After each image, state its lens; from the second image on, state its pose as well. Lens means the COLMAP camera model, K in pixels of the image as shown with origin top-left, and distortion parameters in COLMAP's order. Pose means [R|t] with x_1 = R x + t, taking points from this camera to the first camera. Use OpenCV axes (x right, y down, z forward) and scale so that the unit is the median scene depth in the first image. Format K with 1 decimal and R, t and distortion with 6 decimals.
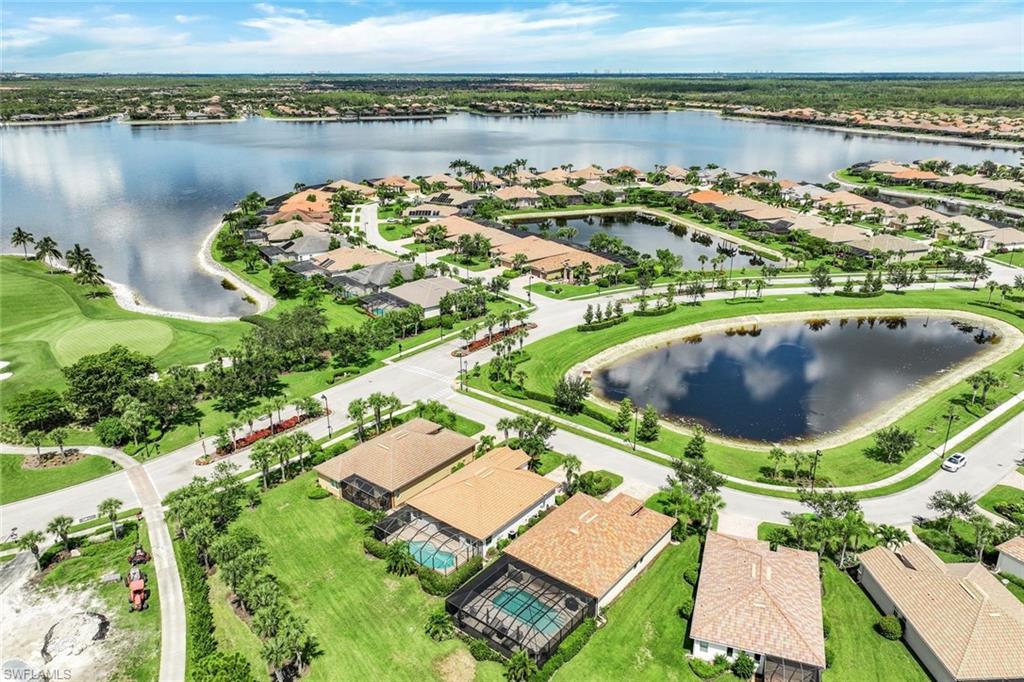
lens RADIAL K [[722.9, 0, 512.0], [0, 722.9, 341.0], [0, 0, 1]] dist [0.000313, 0.000277]
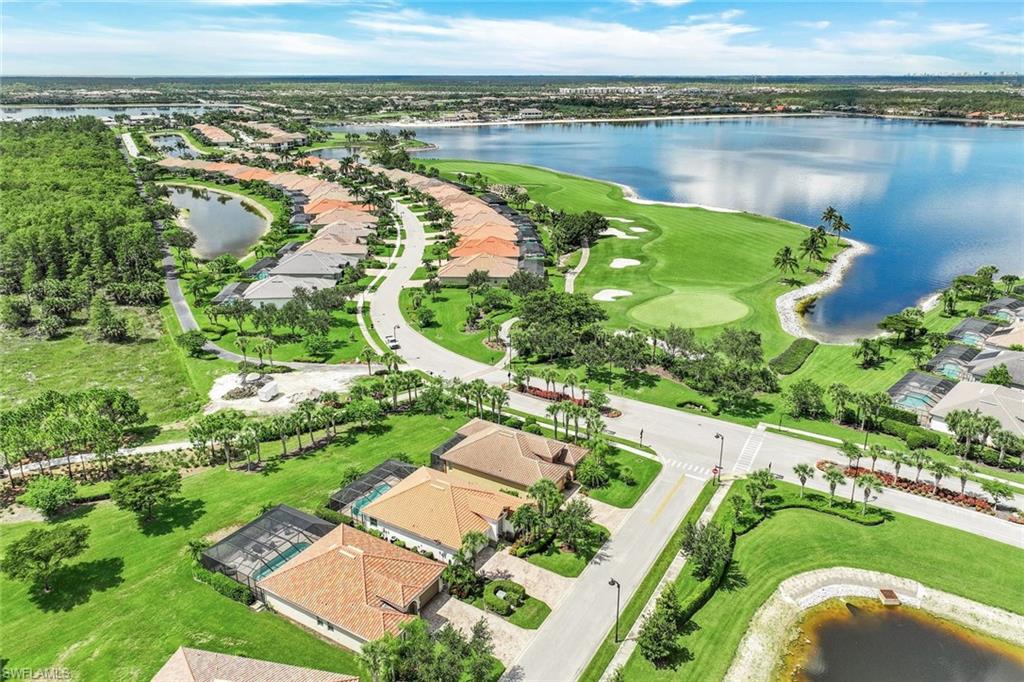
lens RADIAL K [[722.9, 0, 512.0], [0, 722.9, 341.0], [0, 0, 1]] dist [0.000313, 0.000277]
pose [[0.123561, 0.343708, -0.930912, 0.571965], [-0.345010, 0.894457, 0.284454, -0.211343], [0.930430, 0.286027, 0.229103, 0.572975]]
